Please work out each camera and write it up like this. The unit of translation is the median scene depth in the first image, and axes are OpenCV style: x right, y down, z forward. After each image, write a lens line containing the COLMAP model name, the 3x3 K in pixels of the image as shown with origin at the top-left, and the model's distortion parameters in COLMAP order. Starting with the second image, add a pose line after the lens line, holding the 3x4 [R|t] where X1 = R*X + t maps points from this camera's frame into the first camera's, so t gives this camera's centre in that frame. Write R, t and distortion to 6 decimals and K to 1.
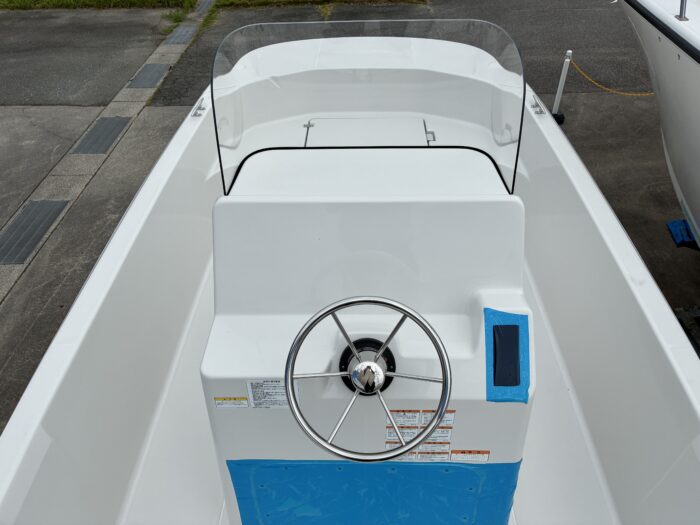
lens RADIAL K [[530.1, 0, 351.5], [0, 530.1, 262.1], [0, 0, 1]] dist [0.075342, -0.106532]
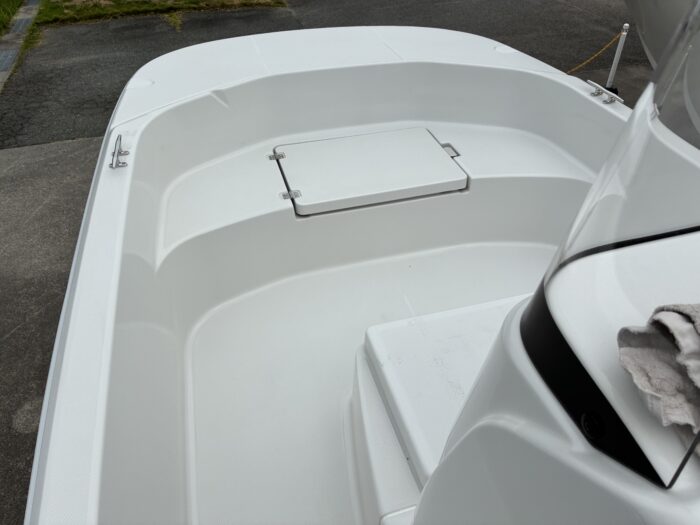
lens RADIAL K [[513.9, 0, 350.0], [0, 513.9, 262.5], [0, 0, 1]] dist [0.044128, -0.078702]
pose [[0.948683, -0.177752, 0.261542, -0.071162], [0.179171, 0.983642, 0.018613, -0.043990], [-0.260572, 0.029203, 0.965013, 0.126449]]
